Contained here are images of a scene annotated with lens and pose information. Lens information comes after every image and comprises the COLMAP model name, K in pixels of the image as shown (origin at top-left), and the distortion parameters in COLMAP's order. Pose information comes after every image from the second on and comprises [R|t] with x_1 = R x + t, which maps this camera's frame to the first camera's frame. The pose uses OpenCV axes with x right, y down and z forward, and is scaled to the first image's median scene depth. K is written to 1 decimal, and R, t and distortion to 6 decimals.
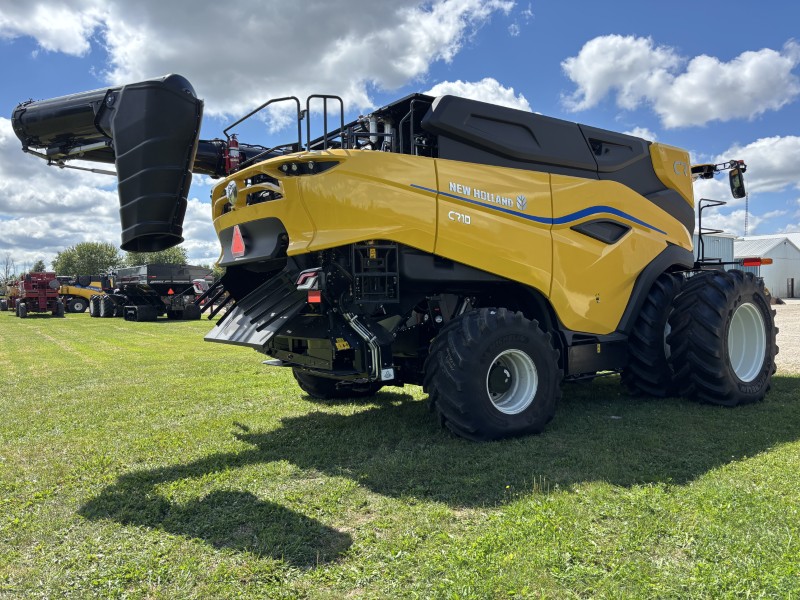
lens RADIAL K [[608.6, 0, 400.0], [0, 608.6, 300.0], [0, 0, 1]] dist [0.089109, -0.124061]
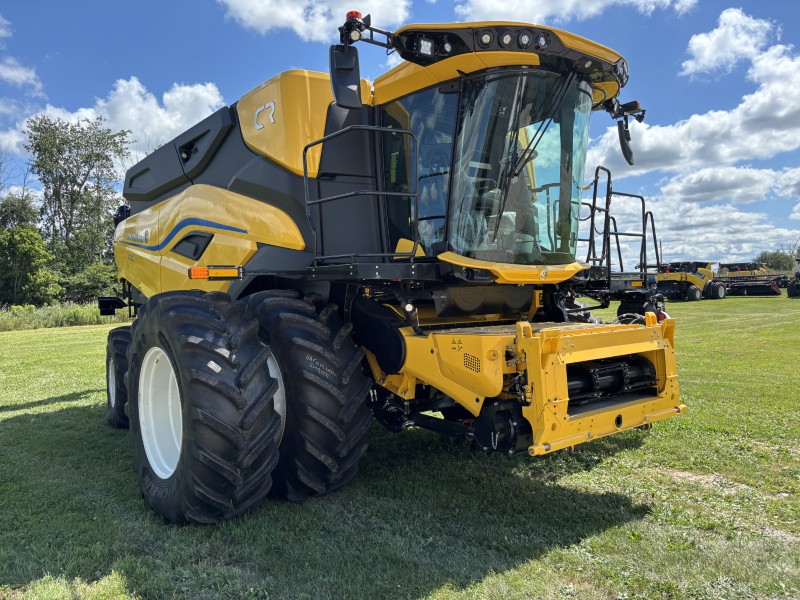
lens RADIAL K [[608.6, 0, 400.0], [0, 608.6, 300.0], [0, 0, 1]] dist [0.089109, -0.124061]
pose [[0.087479, 0.023629, -0.995886, 1.158181], [0.024051, 0.999377, 0.025824, -0.046843], [0.995876, -0.026211, 0.086857, 1.136882]]
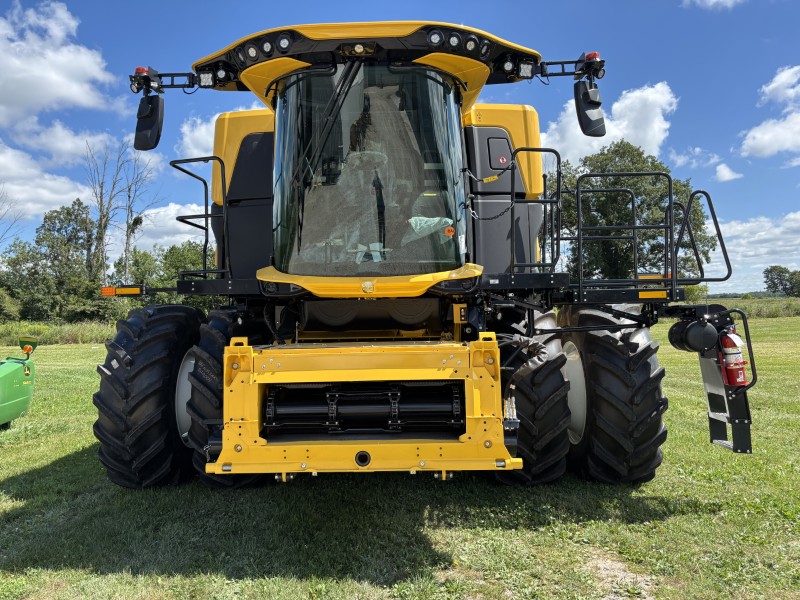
lens RADIAL K [[608.6, 0, 400.0], [0, 608.6, 300.0], [0, 0, 1]] dist [0.089109, -0.124061]
pose [[-0.583581, 0.005785, -0.812034, 0.981019], [0.027451, 0.999544, -0.012608, -0.032809], [0.811591, -0.029649, -0.583474, 1.706136]]
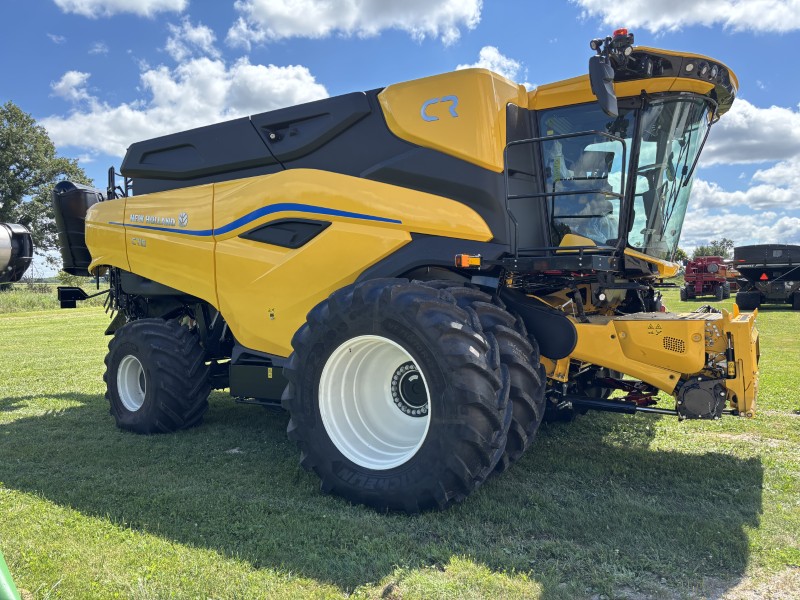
lens RADIAL K [[608.6, 0, 400.0], [0, 608.6, 300.0], [0, 0, 1]] dist [0.089109, -0.124061]
pose [[0.435064, 0.021663, -0.900139, 1.071138], [0.006320, 0.999612, 0.027112, -0.040063], [0.900377, -0.017485, 0.434759, 0.722807]]
